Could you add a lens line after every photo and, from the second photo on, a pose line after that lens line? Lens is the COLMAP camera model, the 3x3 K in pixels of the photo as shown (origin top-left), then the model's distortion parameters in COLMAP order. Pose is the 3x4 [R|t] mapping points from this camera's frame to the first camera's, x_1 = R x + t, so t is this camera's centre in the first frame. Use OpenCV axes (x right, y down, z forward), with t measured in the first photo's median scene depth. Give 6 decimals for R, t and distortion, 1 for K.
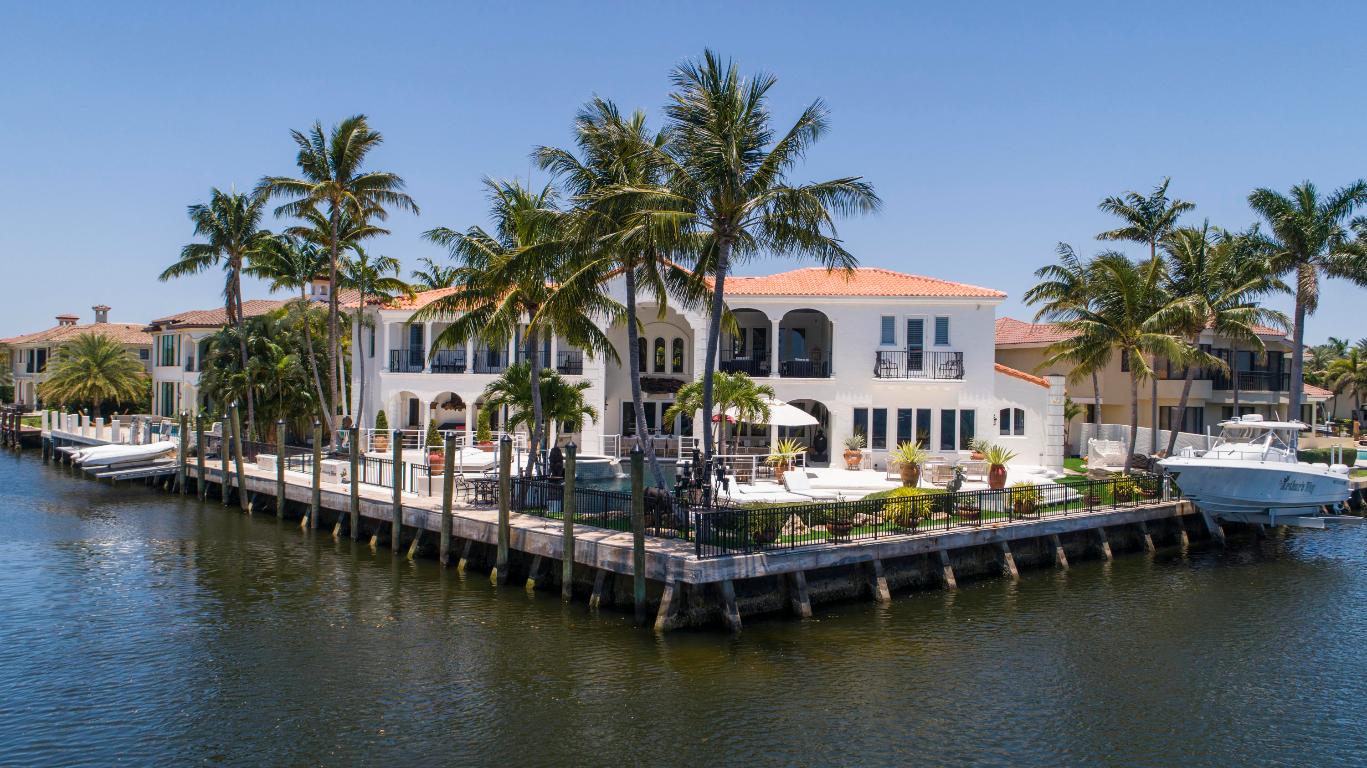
lens RADIAL K [[897.1, 0, 700.5], [0, 897.1, 391.1], [0, 0, 1]] dist [-0.021805, 0.000539]
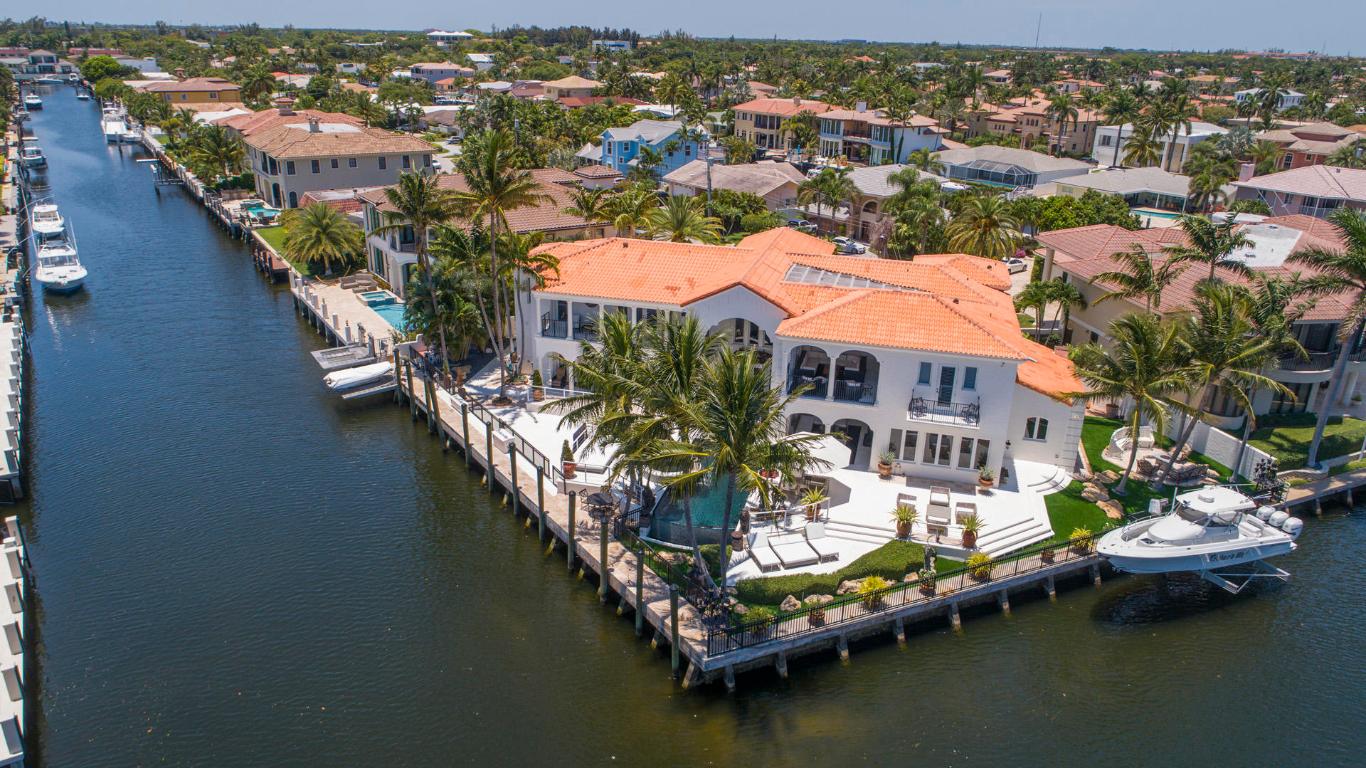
lens RADIAL K [[898.0, 0, 702.3], [0, 898.0, 372.0], [0, 0, 1]] dist [-0.032034, -0.000141]
pose [[0.980143, 0.082442, -0.180340, 0.132532], [-0.018677, 0.943812, 0.329954, -0.466244], [0.197409, -0.320034, 0.926611, -0.187006]]
